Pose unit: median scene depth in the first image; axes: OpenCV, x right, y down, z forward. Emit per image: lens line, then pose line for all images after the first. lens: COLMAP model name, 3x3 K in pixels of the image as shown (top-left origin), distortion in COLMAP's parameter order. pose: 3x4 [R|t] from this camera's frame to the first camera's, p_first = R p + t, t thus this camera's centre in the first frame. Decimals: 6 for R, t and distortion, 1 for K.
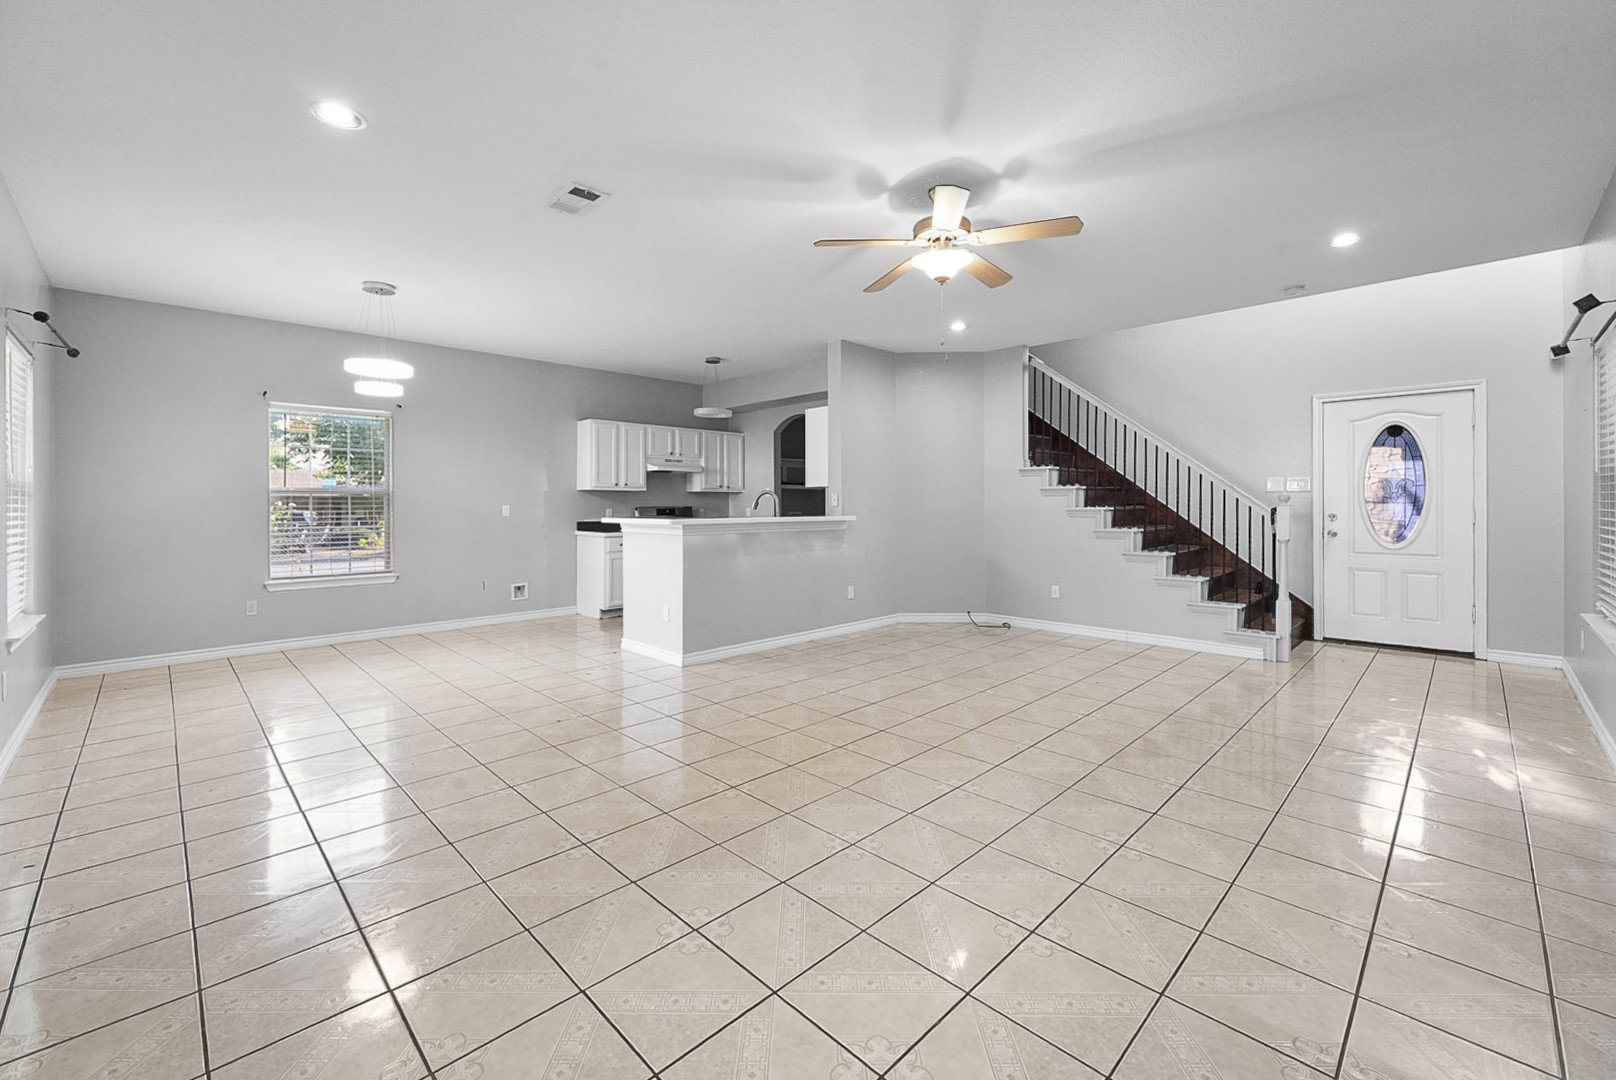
lens RADIAL K [[656.9, 0, 805.6], [0, 656.9, 505.5], [0, 0, 1]] dist [-0.021376, 0.000029]
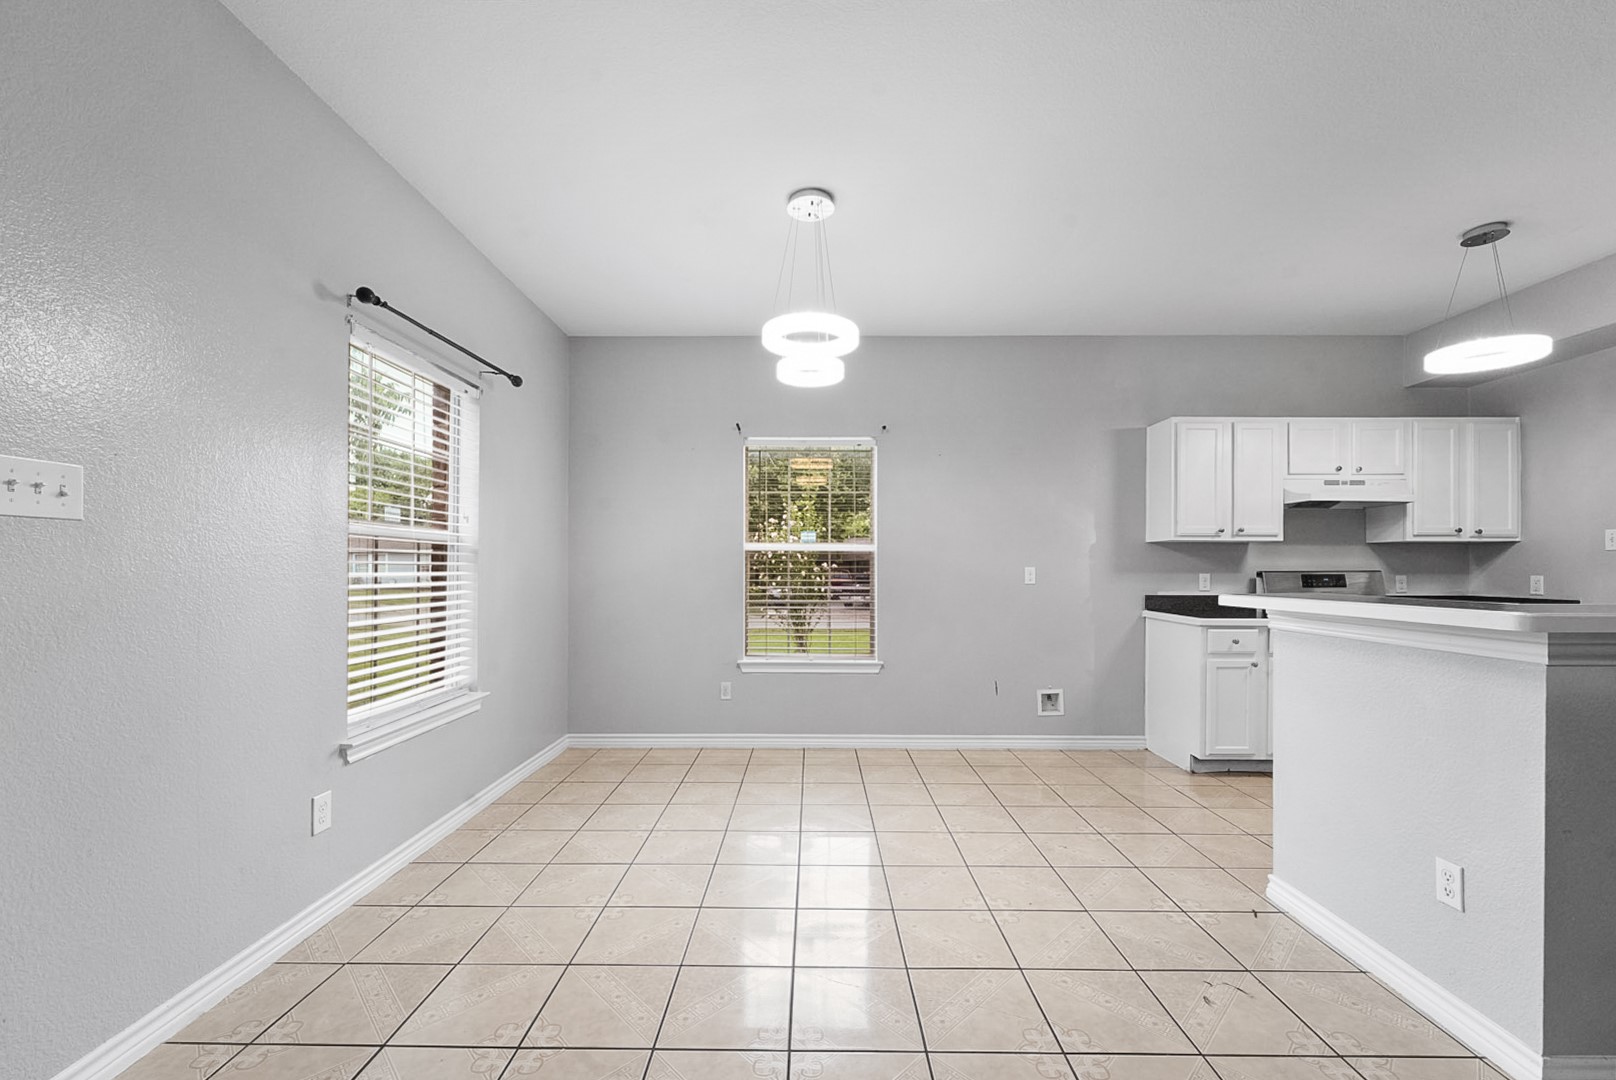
lens RADIAL K [[641.9, 0, 807.9], [0, 641.9, 566.4], [0, 0, 1]] dist [-0.015056, 0.000037]
pose [[0.701627, 0.001648, -0.712543, -0.159068], [-0.004221, 0.999989, -0.001843, 0.000760], [0.712532, 0.004301, 0.701626, 0.394287]]
